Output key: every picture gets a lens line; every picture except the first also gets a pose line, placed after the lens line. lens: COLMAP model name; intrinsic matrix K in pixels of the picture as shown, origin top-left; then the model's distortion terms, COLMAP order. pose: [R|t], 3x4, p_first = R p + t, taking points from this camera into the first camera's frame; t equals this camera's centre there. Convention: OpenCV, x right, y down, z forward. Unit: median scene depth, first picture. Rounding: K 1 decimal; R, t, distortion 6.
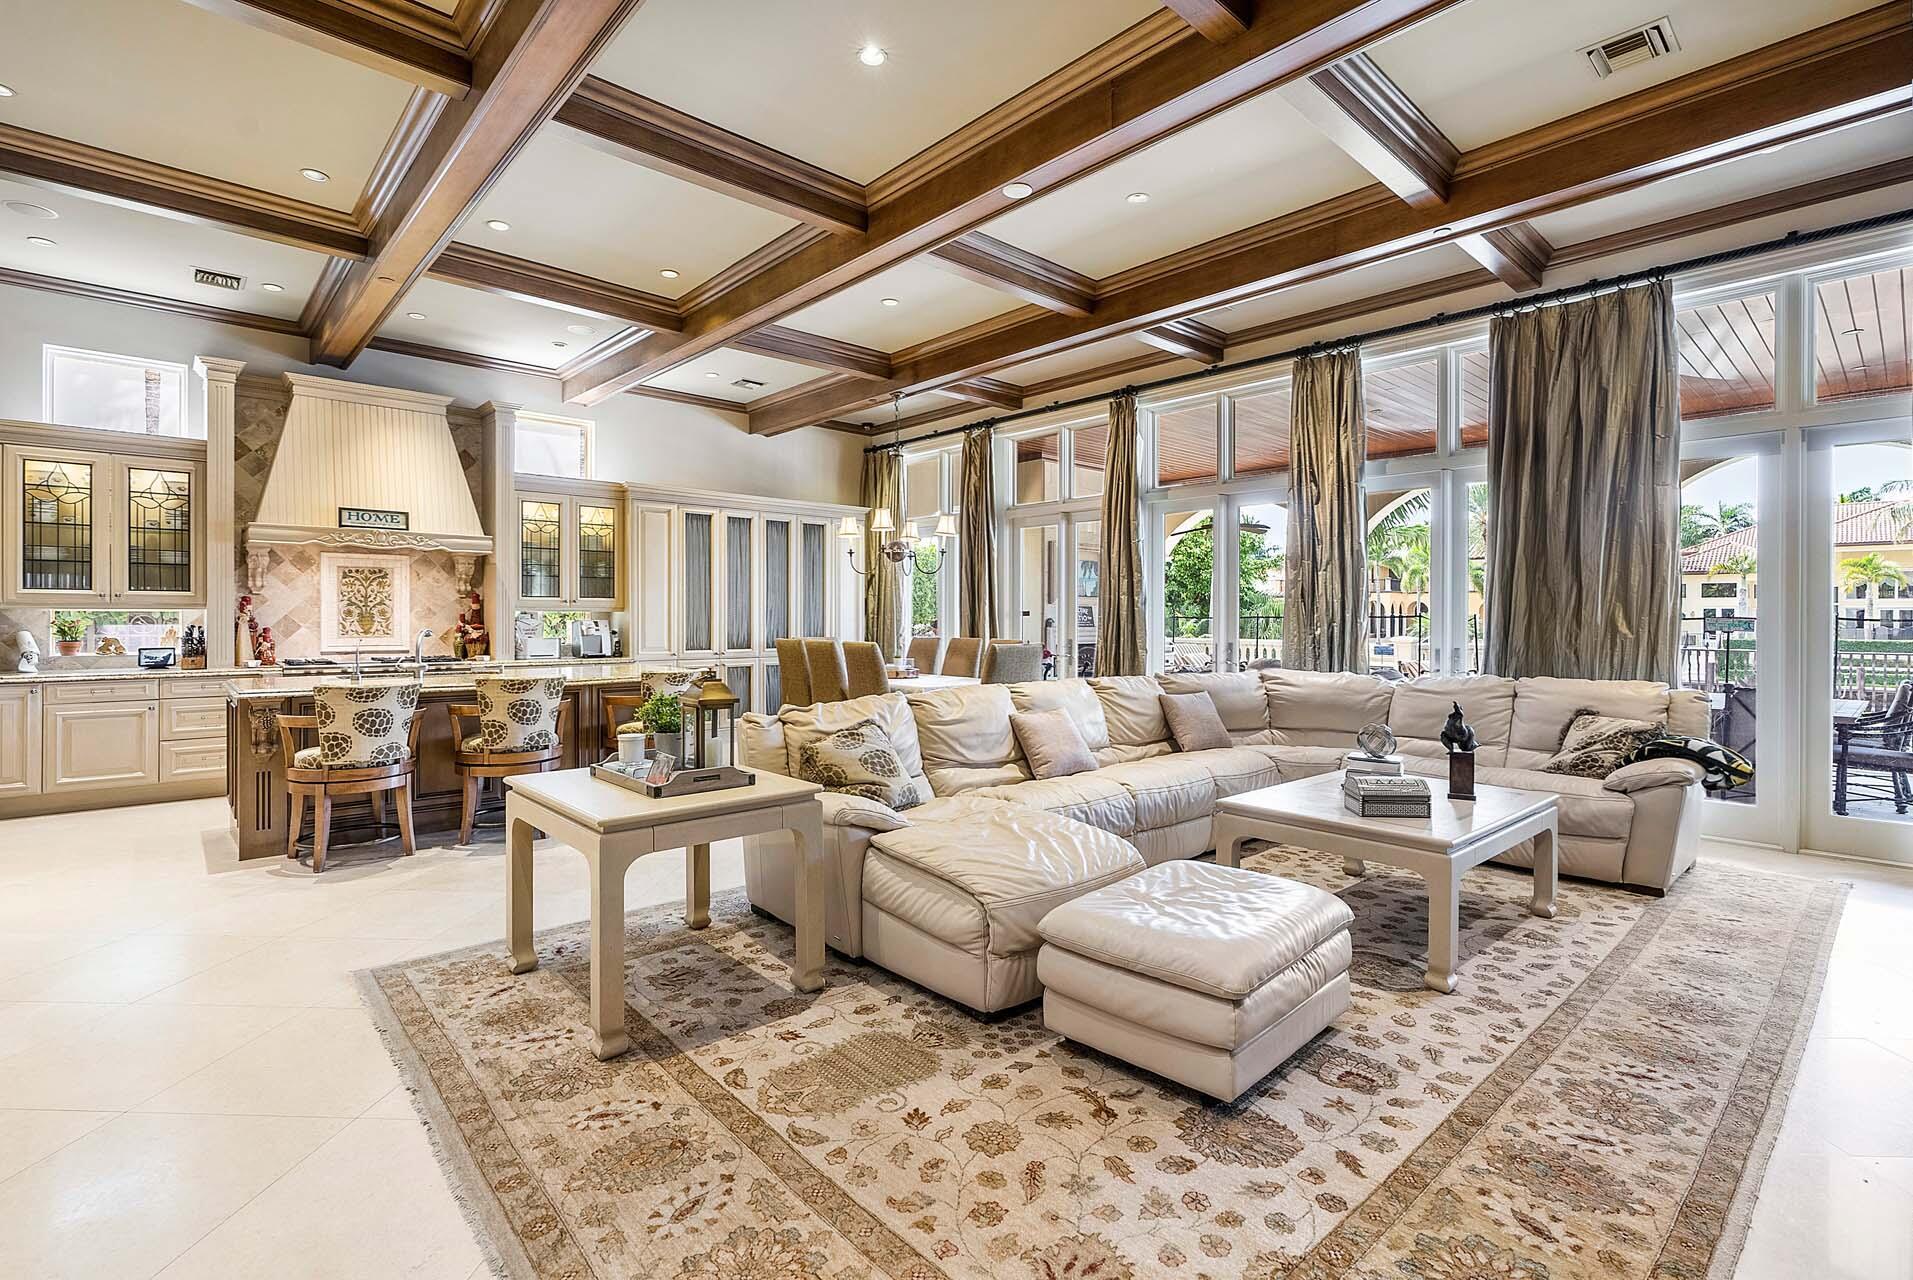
lens RADIAL K [[882.0, 0, 962.5], [0, 882.0, 620.8], [0, 0, 1]] dist [-0.002167, 0.001977]
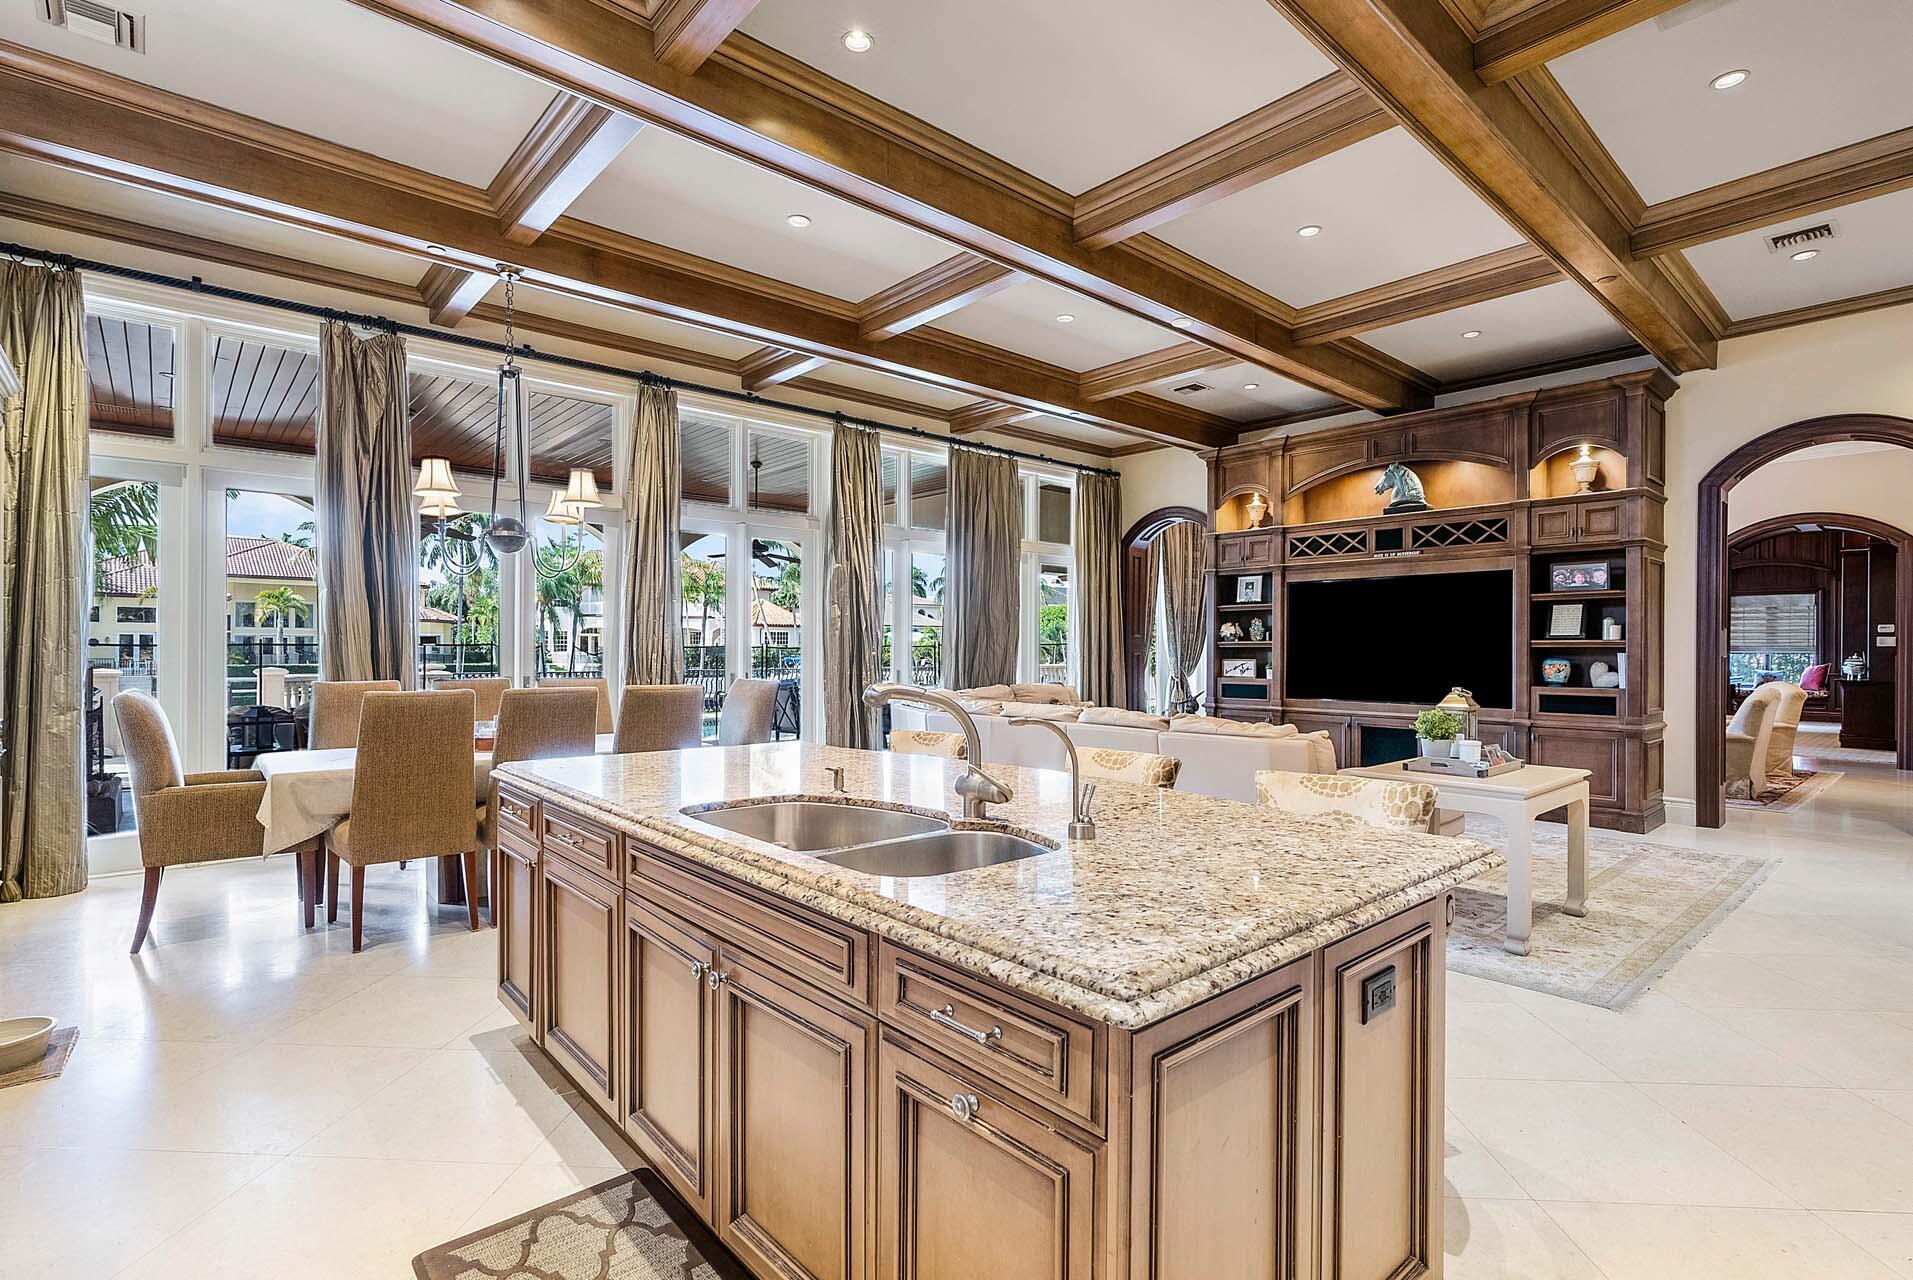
lens RADIAL K [[940.2, 0, 946.7], [0, 940.2, 651.4], [0, 0, 1]] dist [-0.008026, 0.005440]
pose [[0.009517, -0.006810, 0.999932, -0.849700], [0.001440, 0.999976, 0.006796, -0.005959], [-0.999954, 0.001375, 0.009527, 0.848537]]
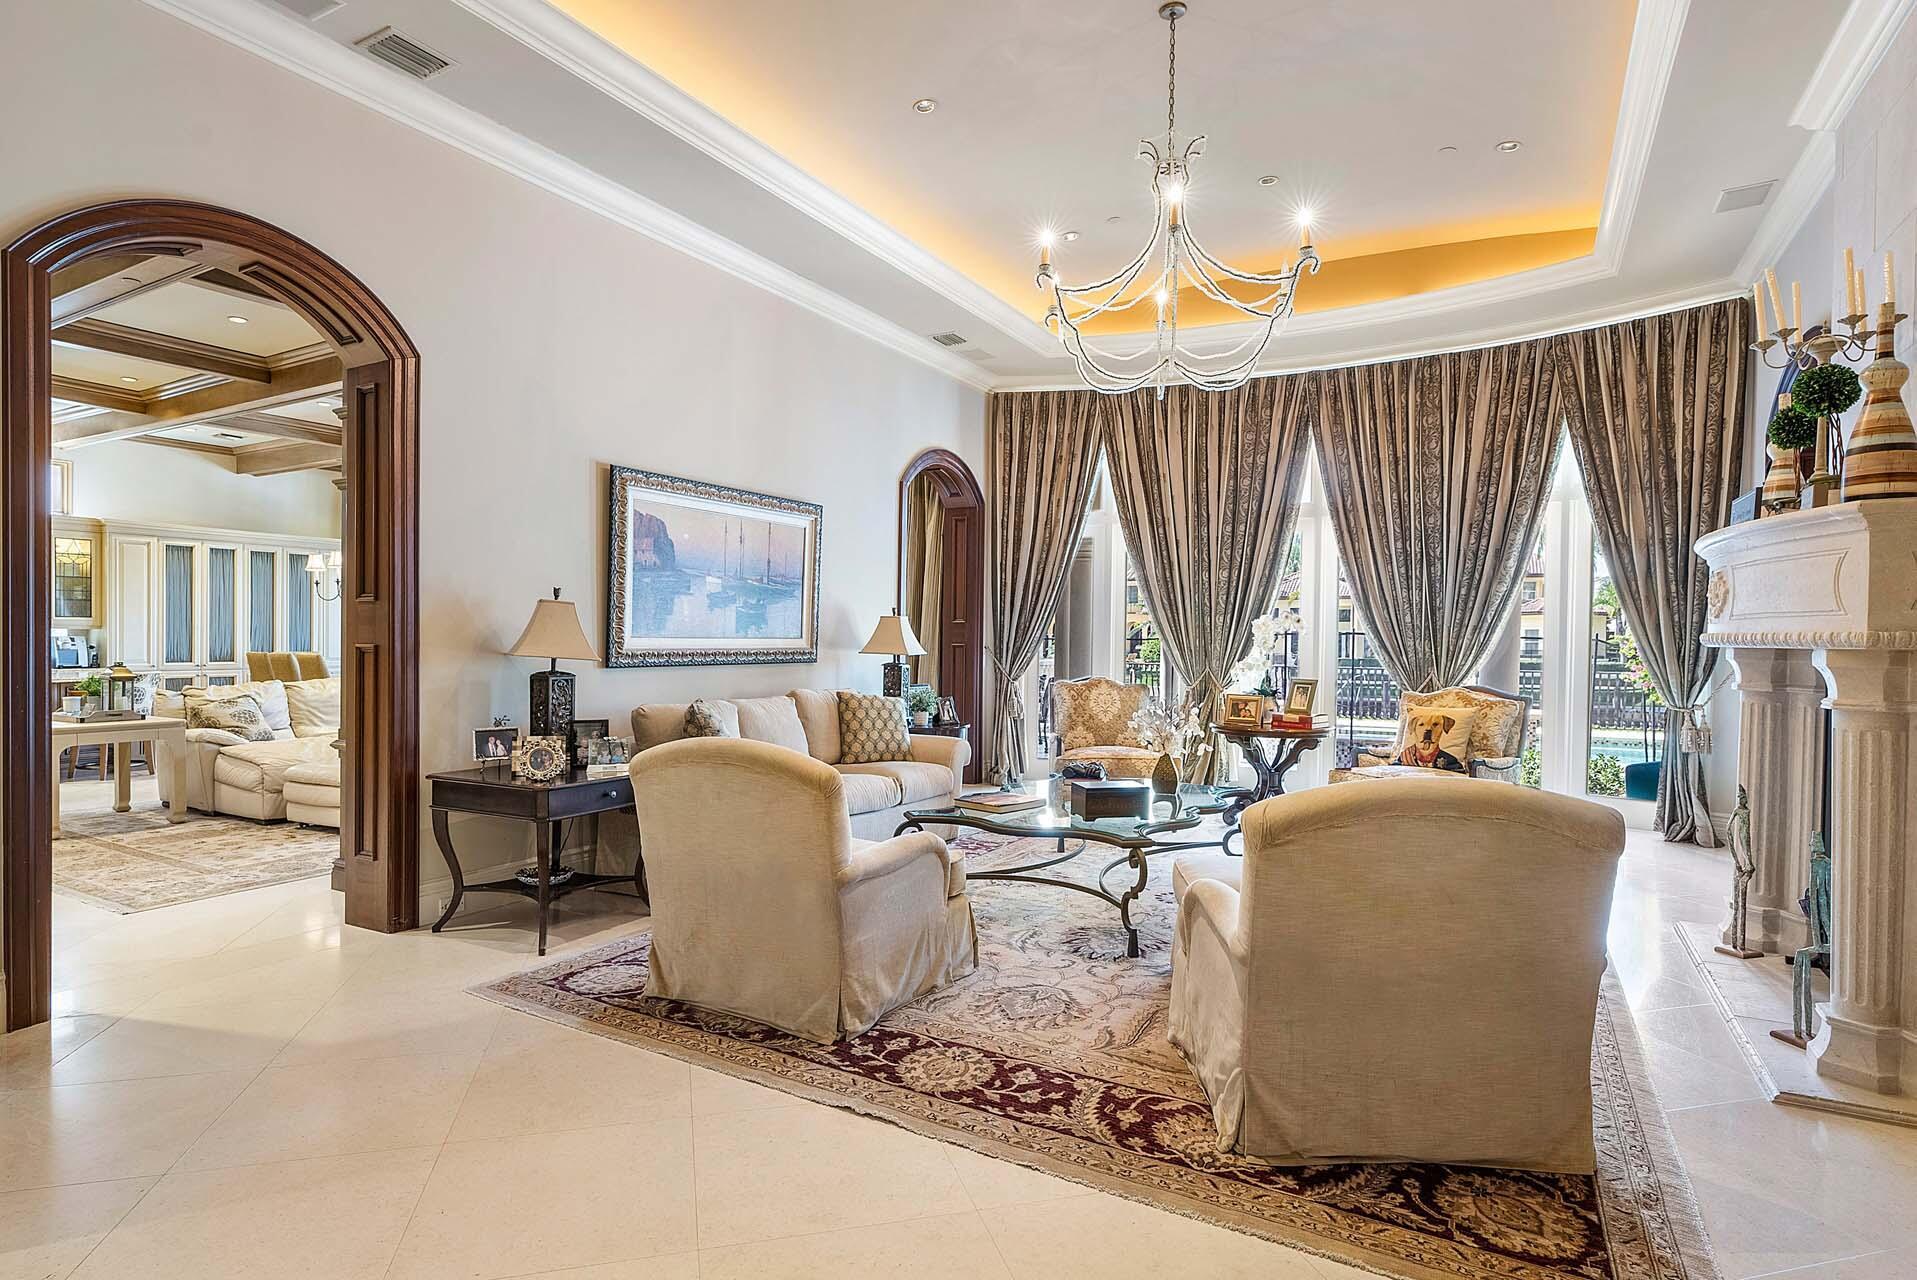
lens RADIAL K [[1006.7, 0, 943.3], [0, 1006.7, 645.2], [0, 0, 1]] dist [-0.007479, -0.000247]
pose [[0.955306, 0.002892, 0.295603, 0.362501], [-0.003882, 0.999989, 0.002762, 0.003545], [-0.295592, -0.003786, 0.955307, -0.747005]]
